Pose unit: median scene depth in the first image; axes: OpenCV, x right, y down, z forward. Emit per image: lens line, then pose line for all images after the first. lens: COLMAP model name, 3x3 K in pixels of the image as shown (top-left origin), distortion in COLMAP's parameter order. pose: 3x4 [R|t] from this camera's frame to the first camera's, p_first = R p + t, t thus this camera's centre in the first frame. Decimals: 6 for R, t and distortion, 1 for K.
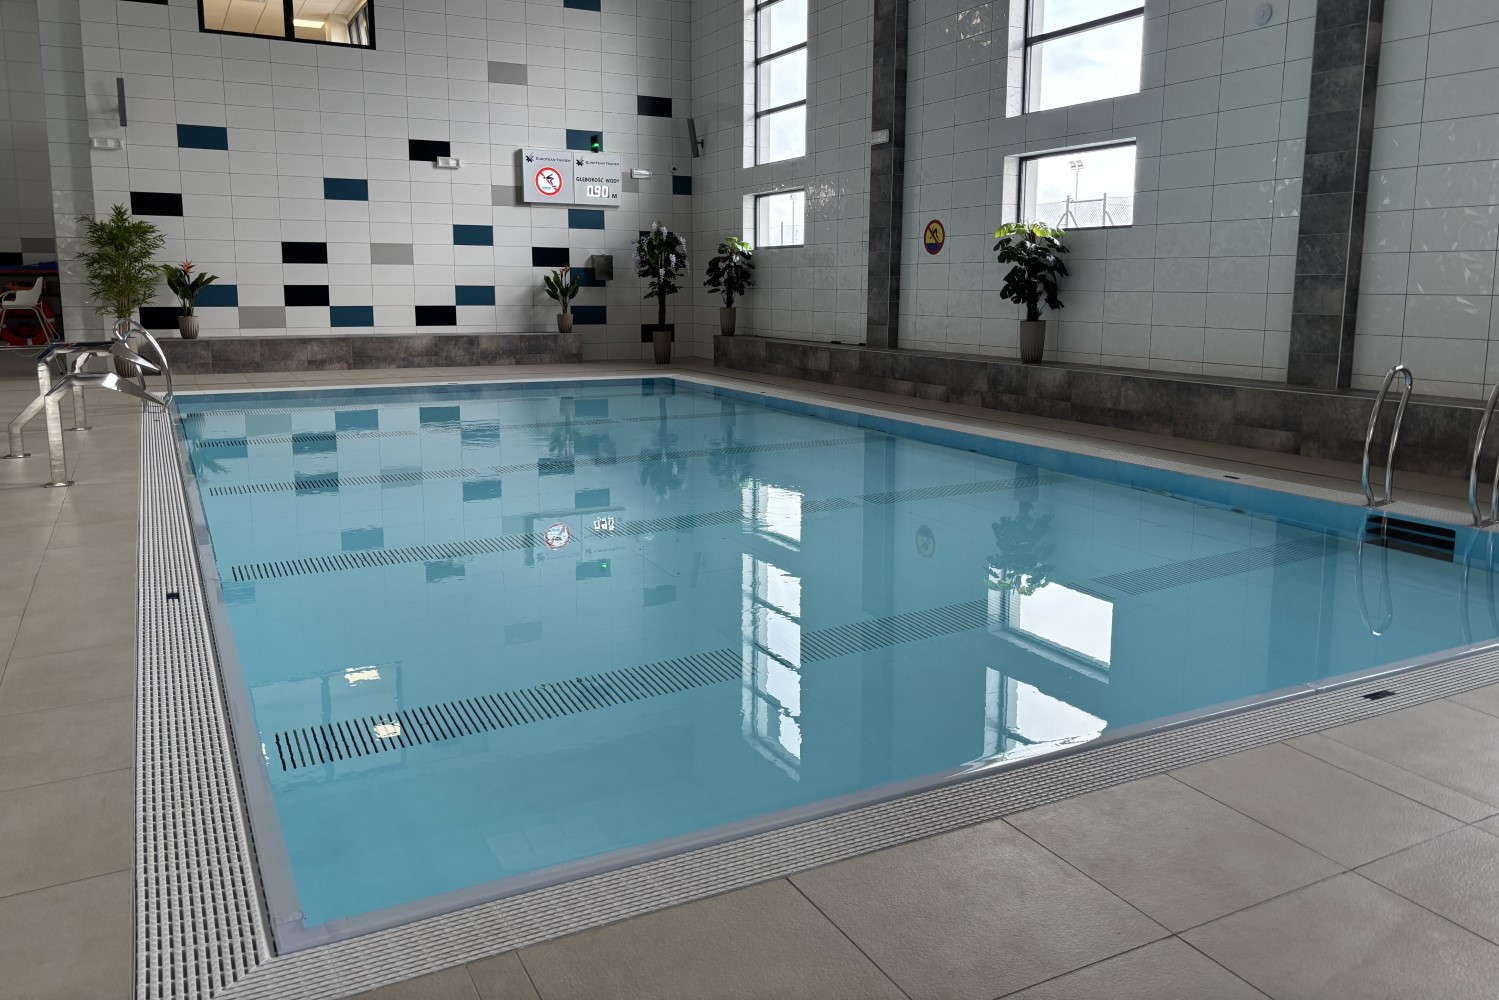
lens RADIAL K [[1142.0, 0, 753.8], [0, 1142.0, 492.8], [0, 0, 1]] dist [0.006918, -0.000580]
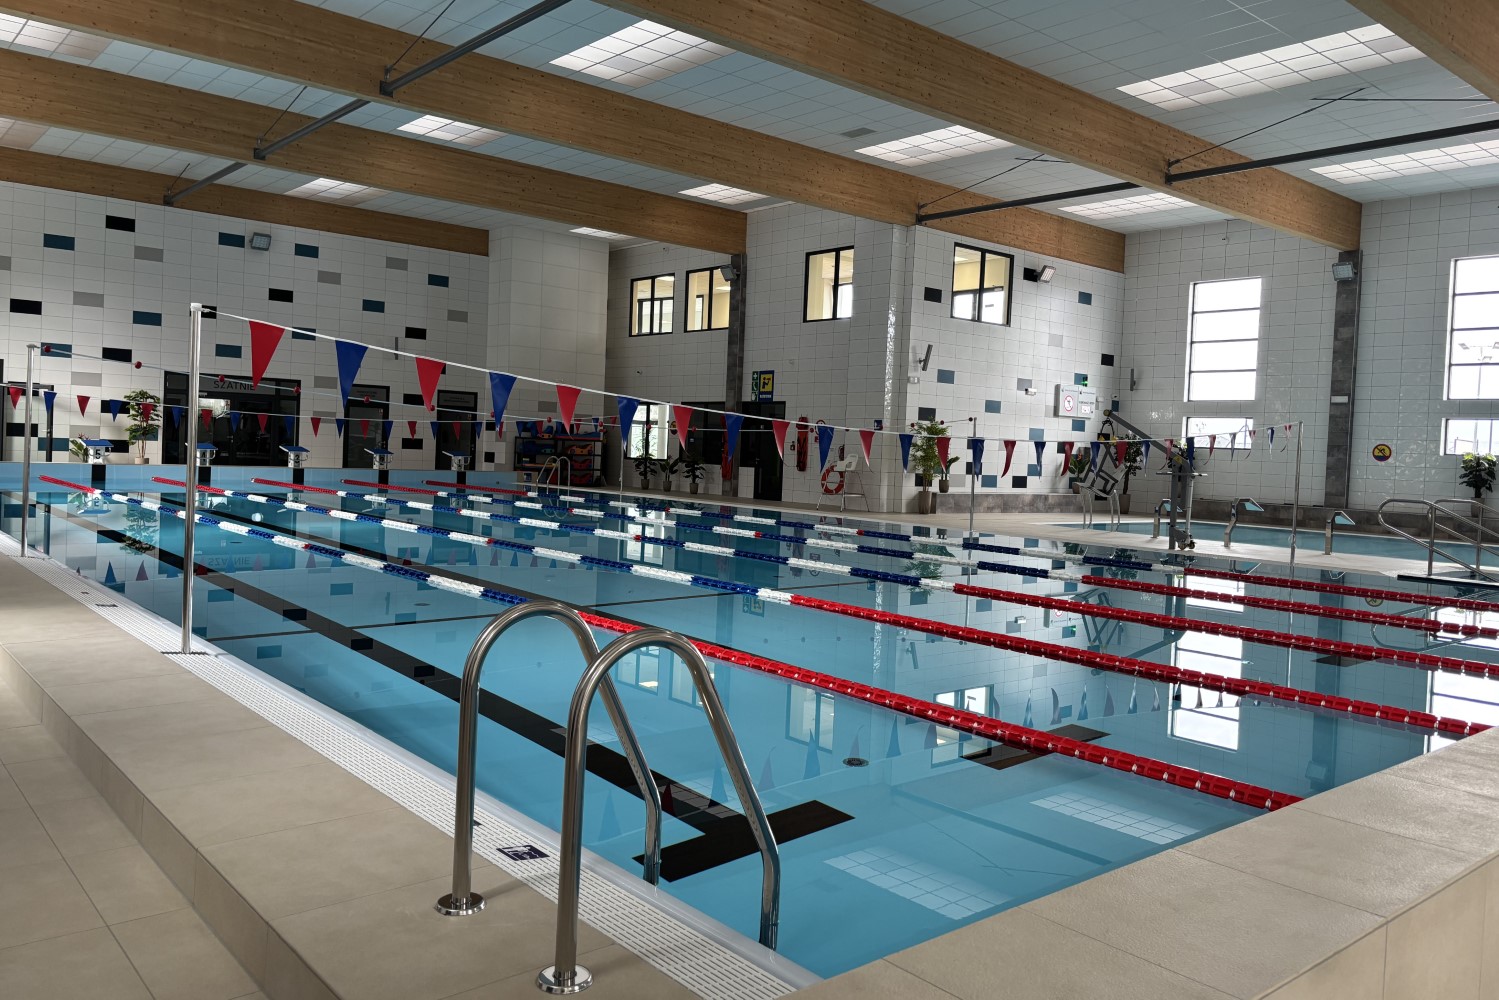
lens RADIAL K [[1142.0, 0, 747.9], [0, 1142.0, 499.9], [0, 0, 1]] dist [0.006918, -0.000580]
pose [[0.977572, 0.023537, 0.209281, -1.009809], [0.003428, 0.991825, -0.127558, 0.079116], [-0.210572, 0.125414, 0.969500, -0.508648]]
